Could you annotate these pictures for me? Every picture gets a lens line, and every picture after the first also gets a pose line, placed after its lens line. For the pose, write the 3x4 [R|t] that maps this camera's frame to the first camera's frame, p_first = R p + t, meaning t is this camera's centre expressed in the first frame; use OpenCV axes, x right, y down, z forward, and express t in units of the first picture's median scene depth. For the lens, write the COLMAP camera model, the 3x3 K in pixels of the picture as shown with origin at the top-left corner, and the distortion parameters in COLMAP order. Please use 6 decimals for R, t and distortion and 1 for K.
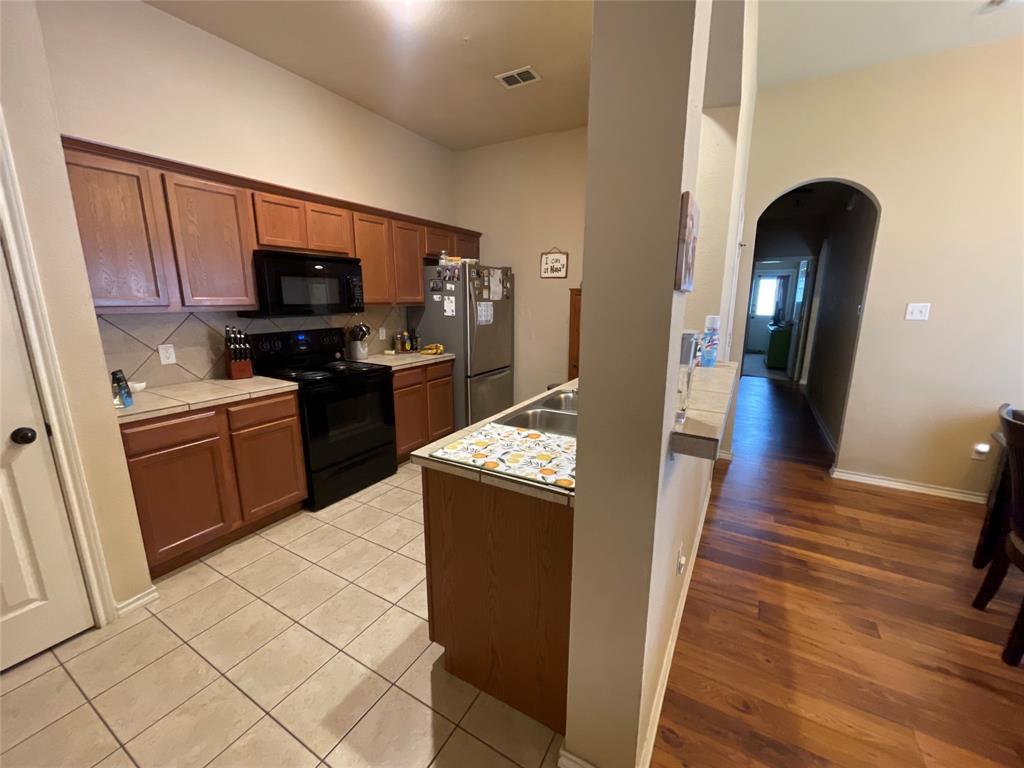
lens RADIAL K [[416.5, 0, 512.4], [0, 416.5, 384.2], [0, 0, 1]] dist [0.001053, -0.000571]
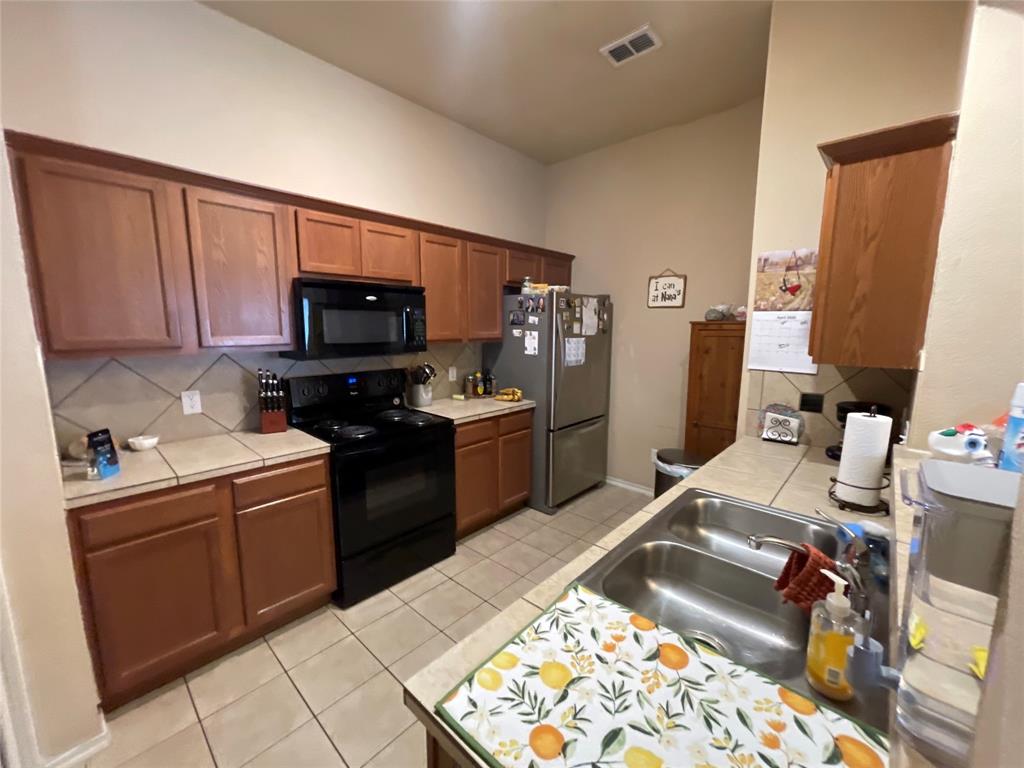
lens RADIAL K [[416.5, 0, 510.5], [0, 416.5, 384.7], [0, 0, 1]] dist [0.001053, -0.000571]
pose [[0.976112, 0.031085, -0.215031, -0.018393], [-0.045080, 0.997151, -0.060487, -0.076919], [0.212538, 0.068736, 0.974732, 0.282837]]
